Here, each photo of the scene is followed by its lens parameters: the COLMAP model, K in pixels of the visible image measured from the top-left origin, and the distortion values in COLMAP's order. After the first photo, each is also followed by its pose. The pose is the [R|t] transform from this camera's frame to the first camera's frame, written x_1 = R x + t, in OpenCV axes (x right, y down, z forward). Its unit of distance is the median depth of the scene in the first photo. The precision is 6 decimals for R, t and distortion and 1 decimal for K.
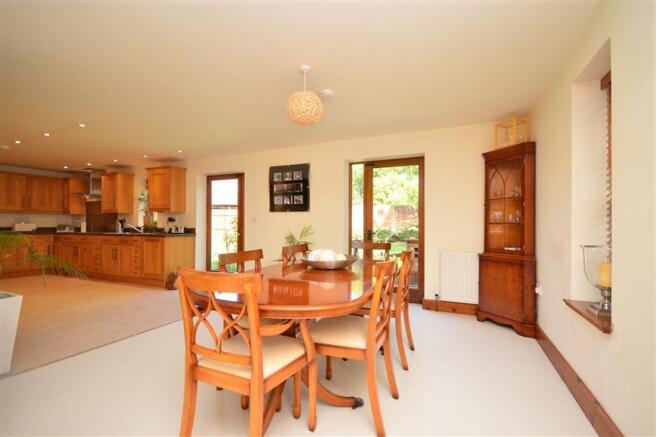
lens RADIAL K [[290.0, 0, 328.5], [0, 290.0, 224.1], [0, 0, 1]] dist [-0.000576, -0.000066]
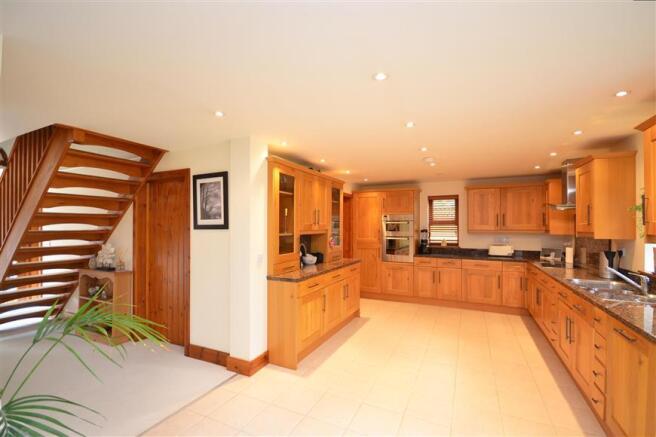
lens RADIAL K [[290.0, 0, 328.5], [0, 290.0, 224.1], [0, 0, 1]] dist [-0.000576, -0.000066]
pose [[-0.022406, -0.013254, -0.999661, -0.215169], [-0.003754, 0.999906, -0.013173, -0.051494], [0.999742, 0.003458, -0.022453, 0.531182]]
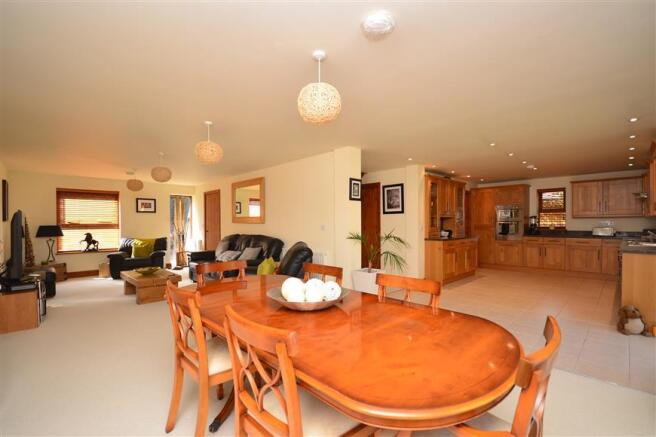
lens RADIAL K [[290.0, 0, 328.5], [0, 290.0, 224.1], [0, 0, 1]] dist [-0.000576, -0.000066]
pose [[-0.358008, 0.002158, -0.933716, 0.242556], [-0.000156, 0.999997, 0.002371, -0.017697], [0.933718, 0.000995, -0.358007, 0.462567]]
